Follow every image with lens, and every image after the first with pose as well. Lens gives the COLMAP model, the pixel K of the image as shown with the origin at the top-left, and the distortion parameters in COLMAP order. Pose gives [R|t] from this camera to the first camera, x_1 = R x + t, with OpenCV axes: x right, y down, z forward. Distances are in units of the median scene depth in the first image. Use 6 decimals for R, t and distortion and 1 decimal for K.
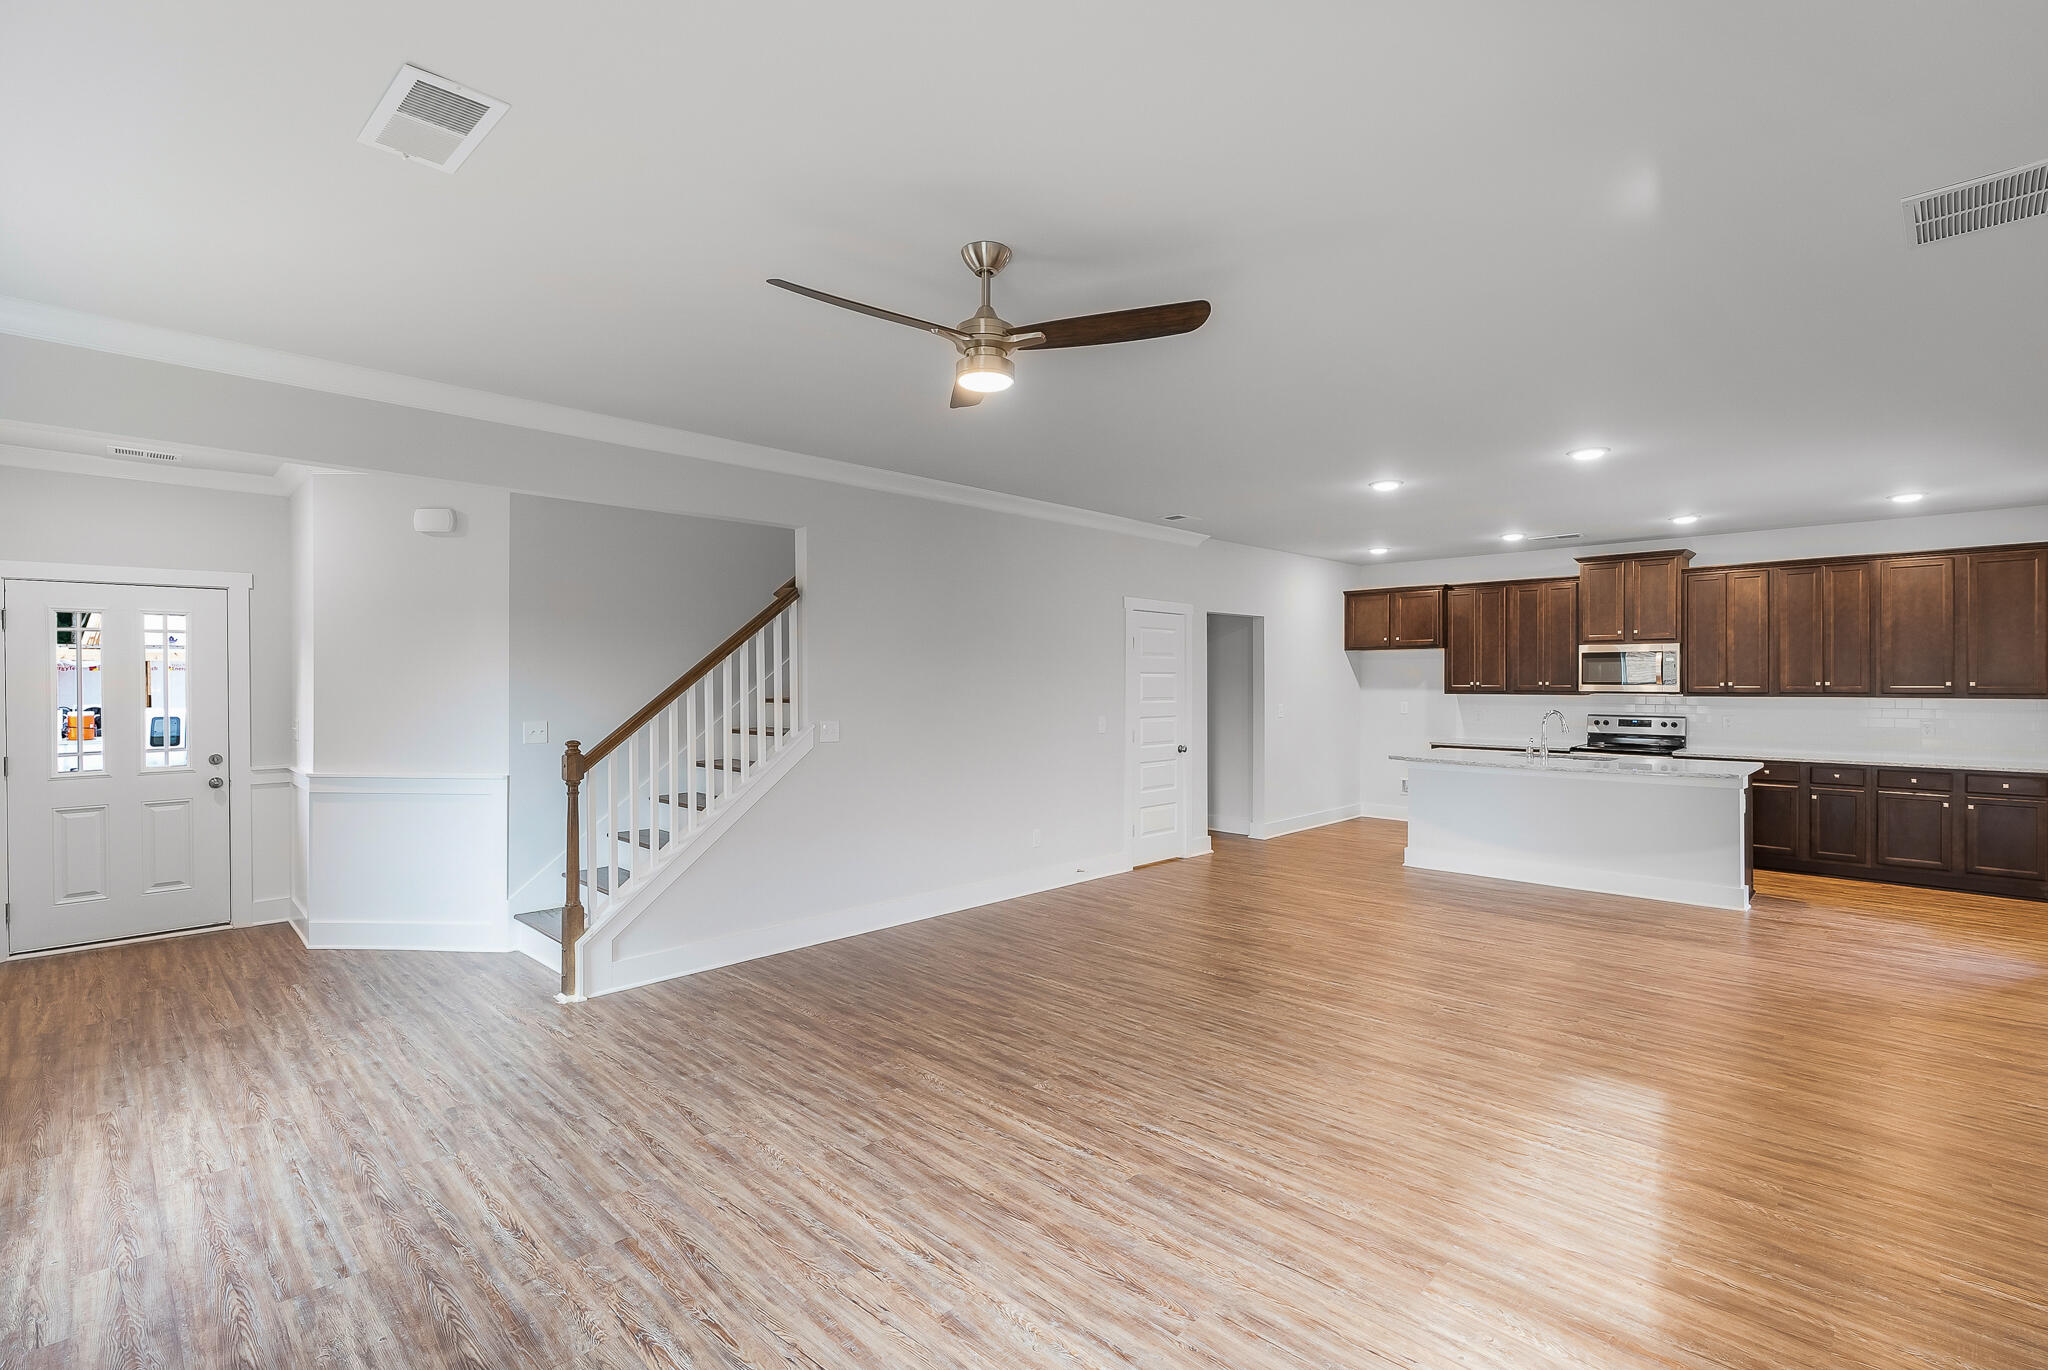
lens RADIAL K [[927.5, 0, 1024.0], [0, 927.5, 685.0], [0, 0, 1]] dist [0.001508, -0.000352]
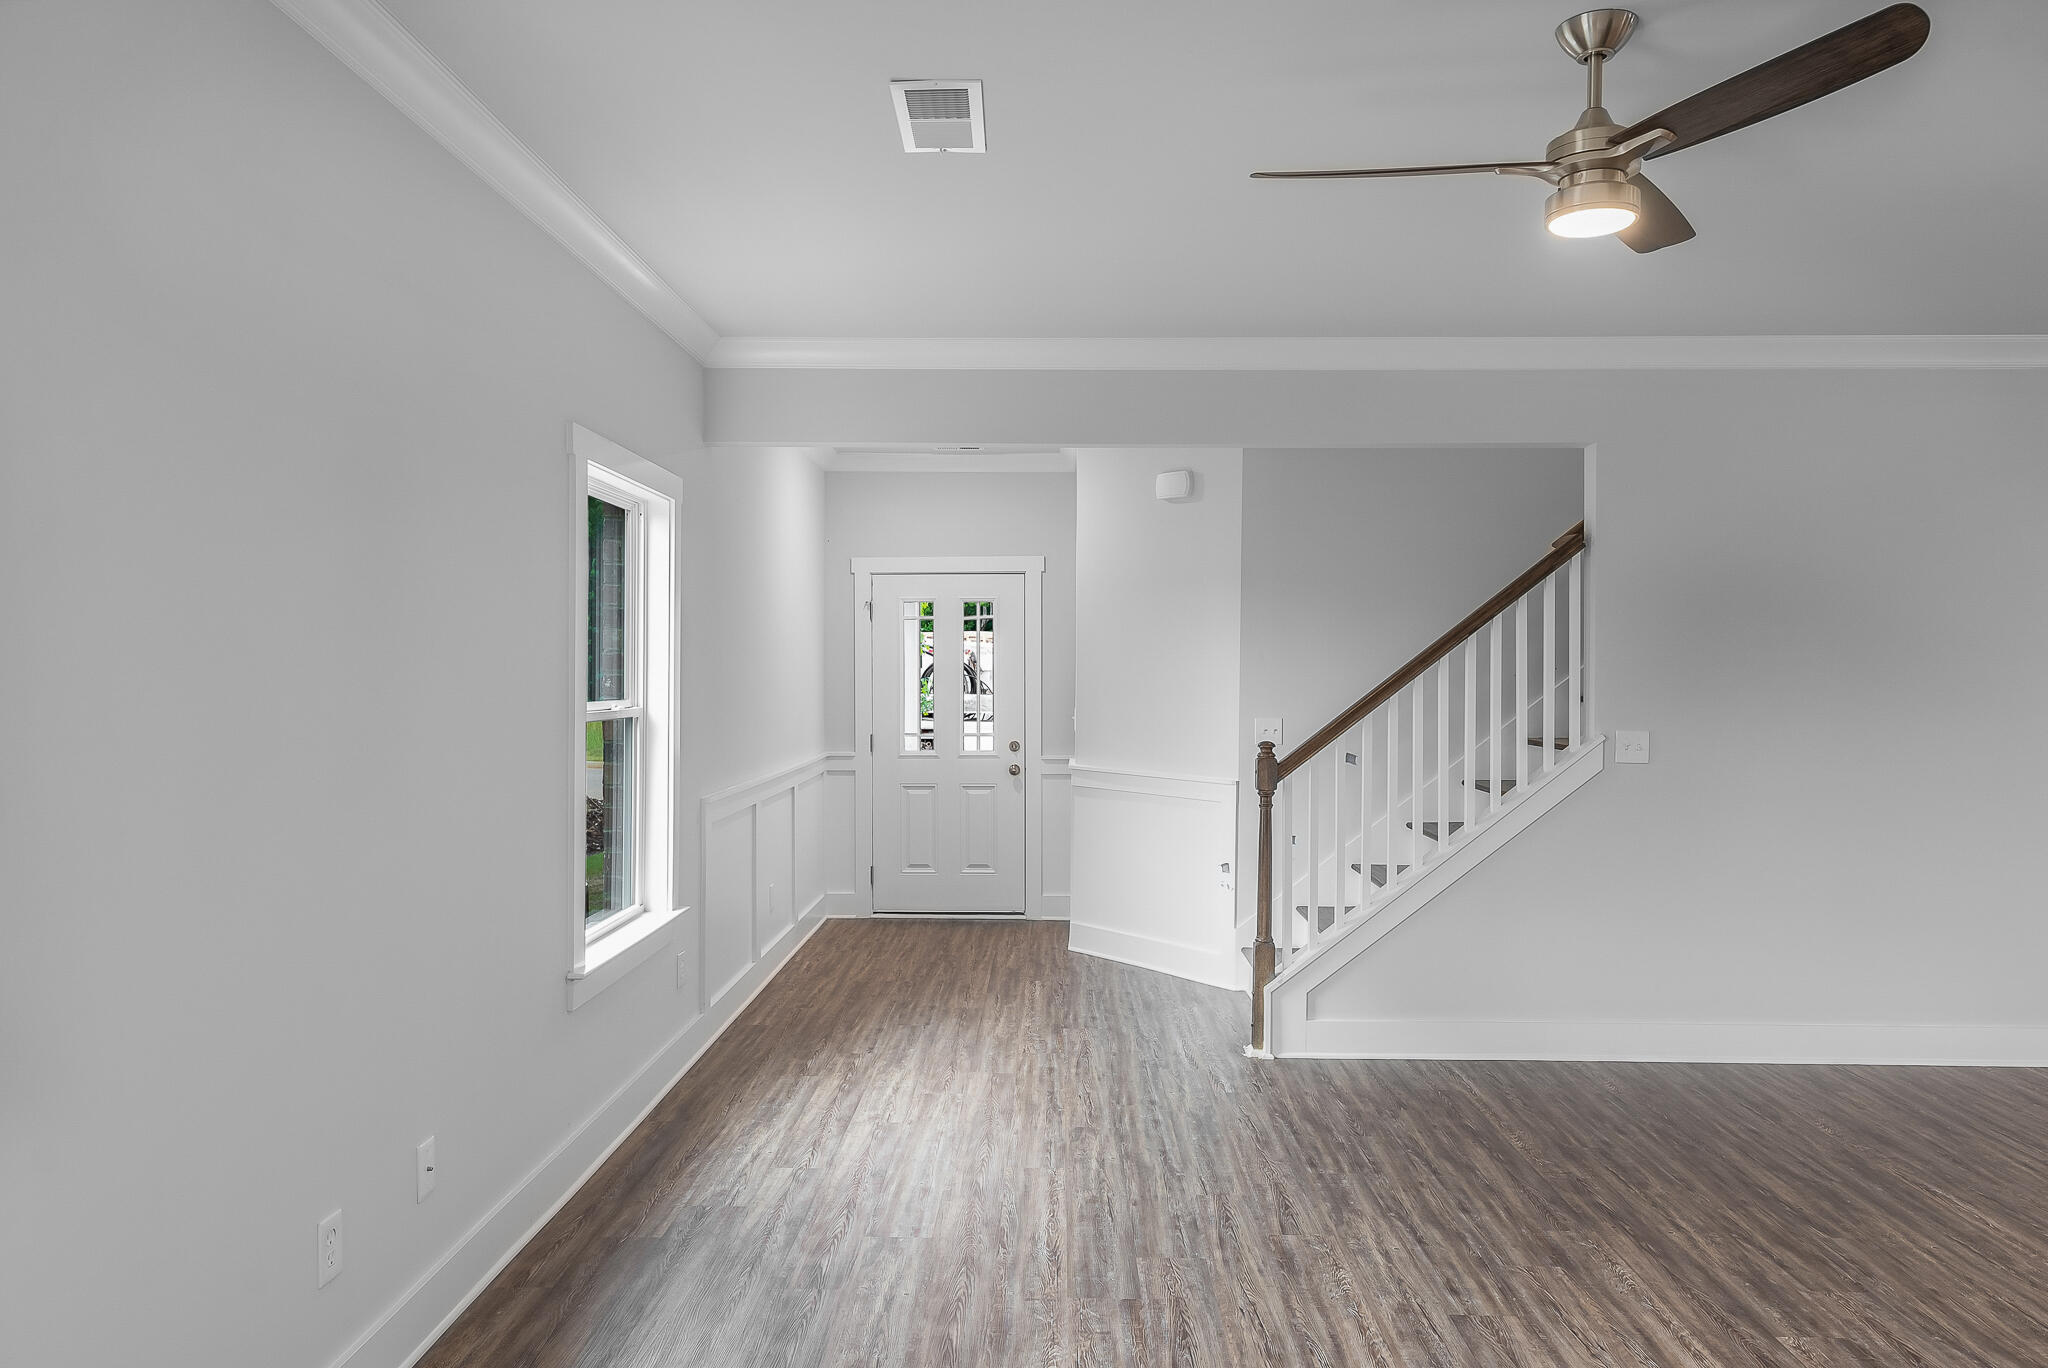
lens RADIAL K [[1357.2, 0, 1035.2], [0, 1357.2, 696.1], [0, 0, 1]] dist [0.005549, 0.002563]
pose [[0.690688, 0.020652, -0.722858, 0.273242], [-0.009569, 0.999766, 0.019420, -0.002224], [0.723089, -0.006496, 0.690724, 0.025344]]
